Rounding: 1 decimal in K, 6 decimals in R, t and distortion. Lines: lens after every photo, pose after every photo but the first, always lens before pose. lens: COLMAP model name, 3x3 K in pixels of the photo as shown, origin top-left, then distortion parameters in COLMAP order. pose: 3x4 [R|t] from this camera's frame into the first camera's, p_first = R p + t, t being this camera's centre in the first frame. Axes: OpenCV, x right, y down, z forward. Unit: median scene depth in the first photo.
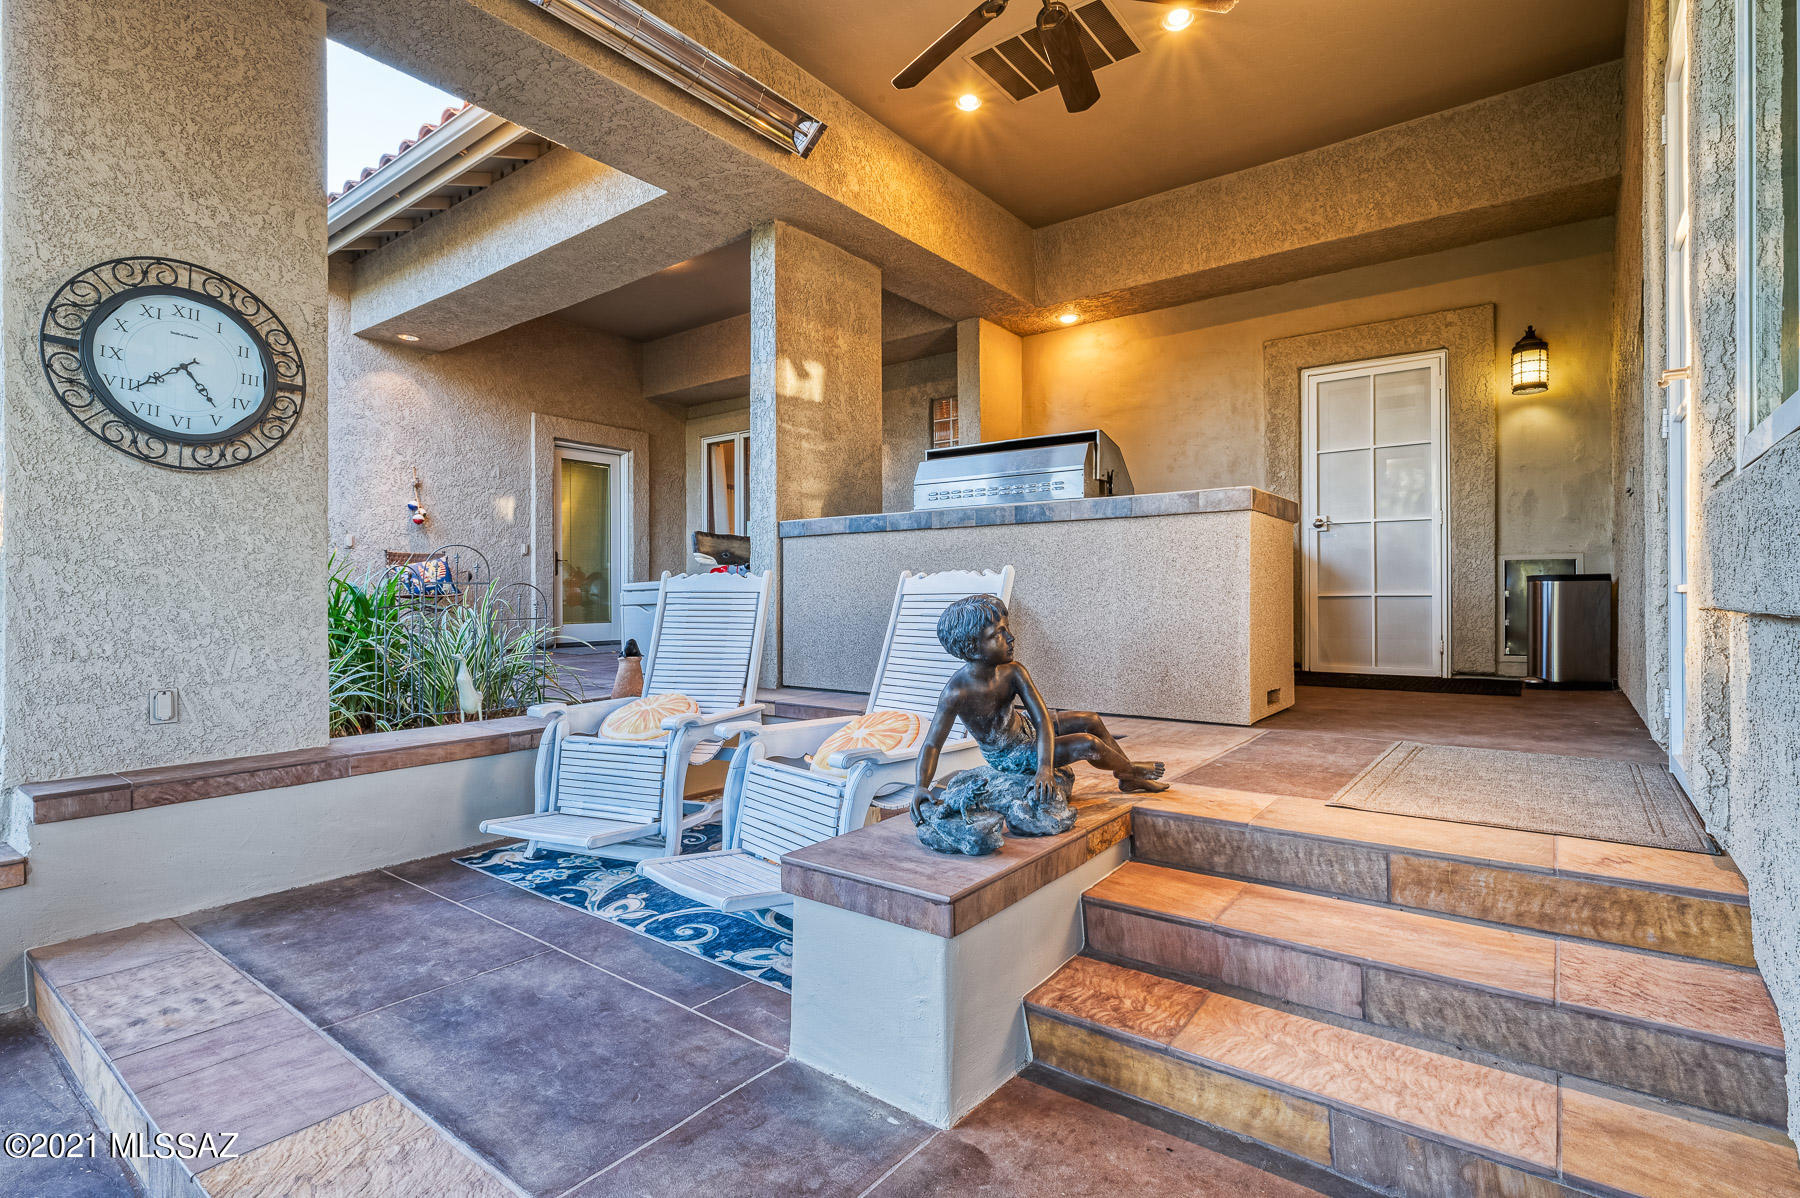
lens RADIAL K [[861.9, 0, 904.8], [0, 861.9, 593.3], [0, 0, 1]] dist [0.000650, -0.000168]
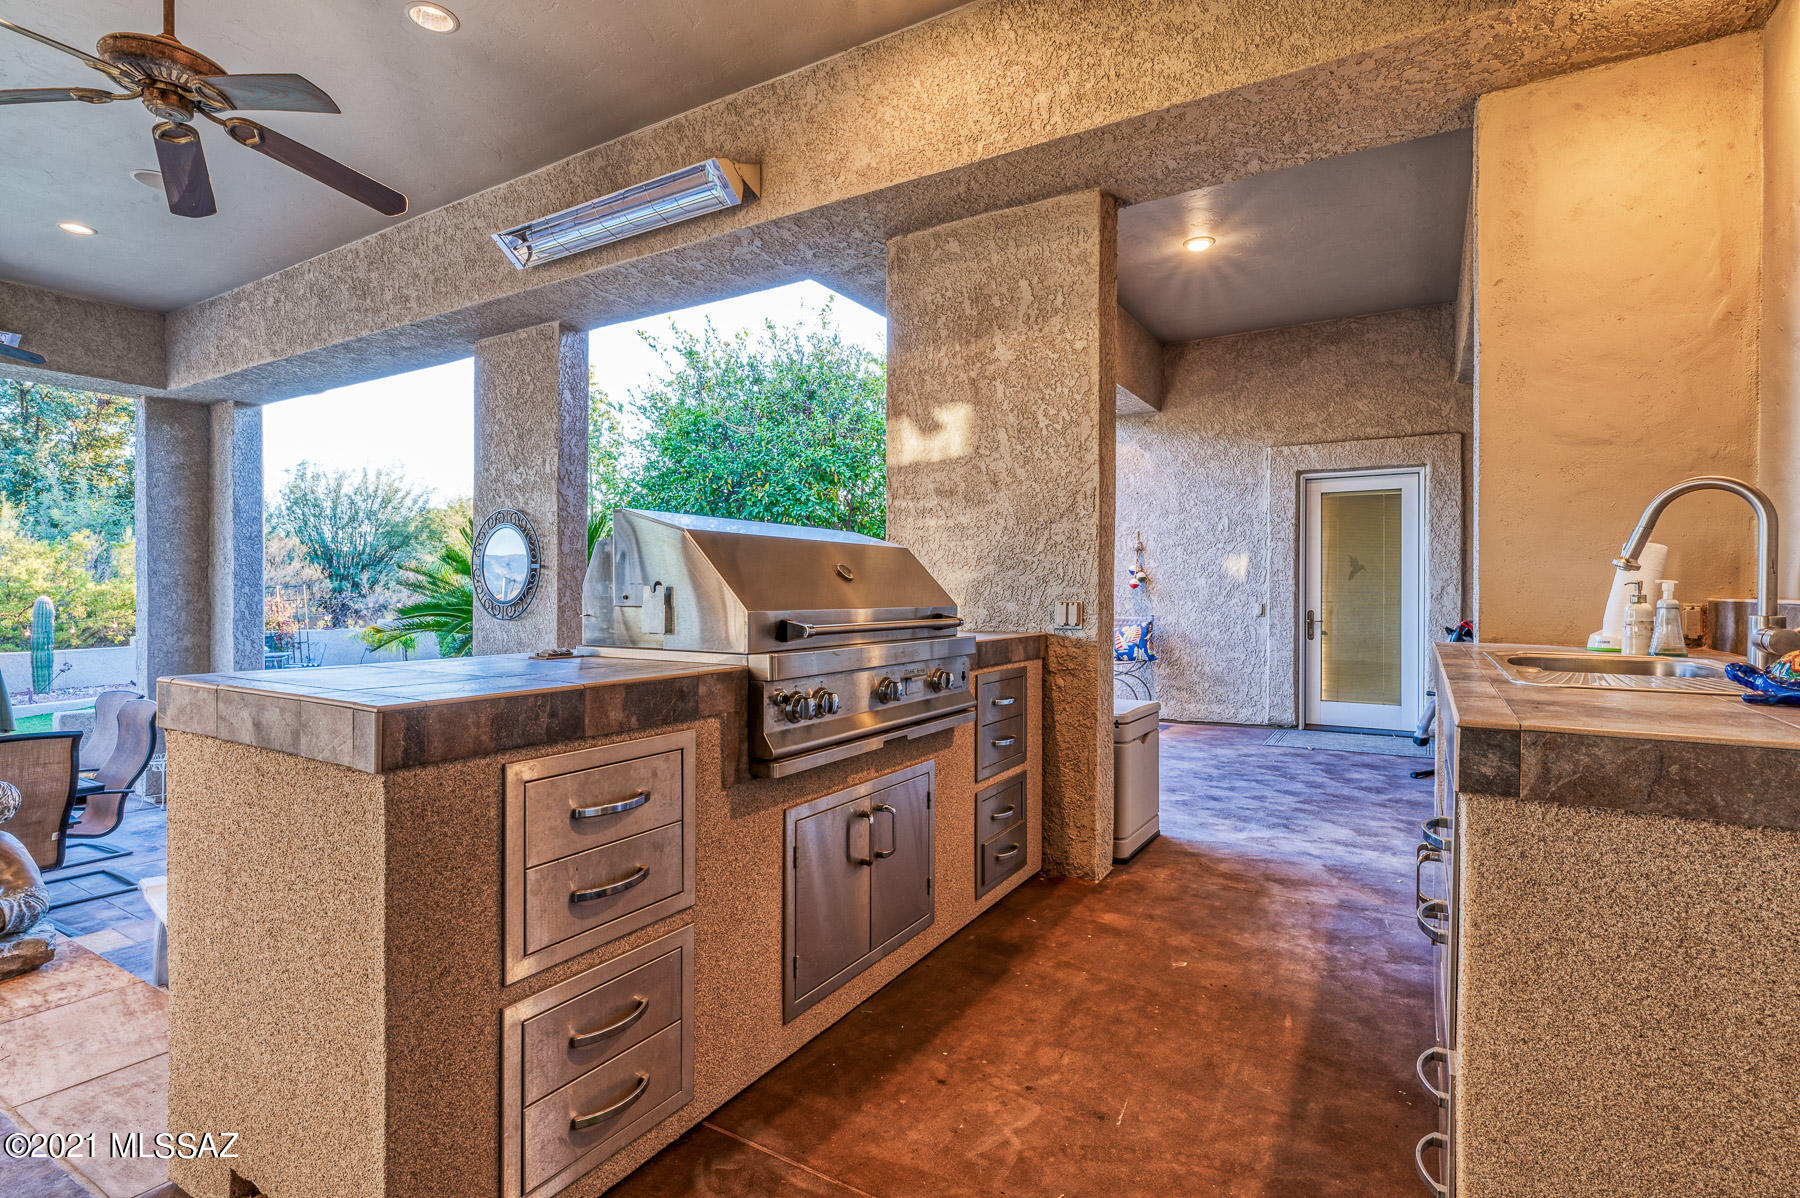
lens RADIAL K [[861.9, 0, 904.8], [0, 861.9, 593.3], [0, 0, 1]] dist [0.000650, -0.000168]
pose [[0.113183, 0.003765, -0.993567, 0.392219], [0.003080, 0.999987, 0.004140, -0.075543], [0.993569, -0.003528, 0.113170, 0.584871]]
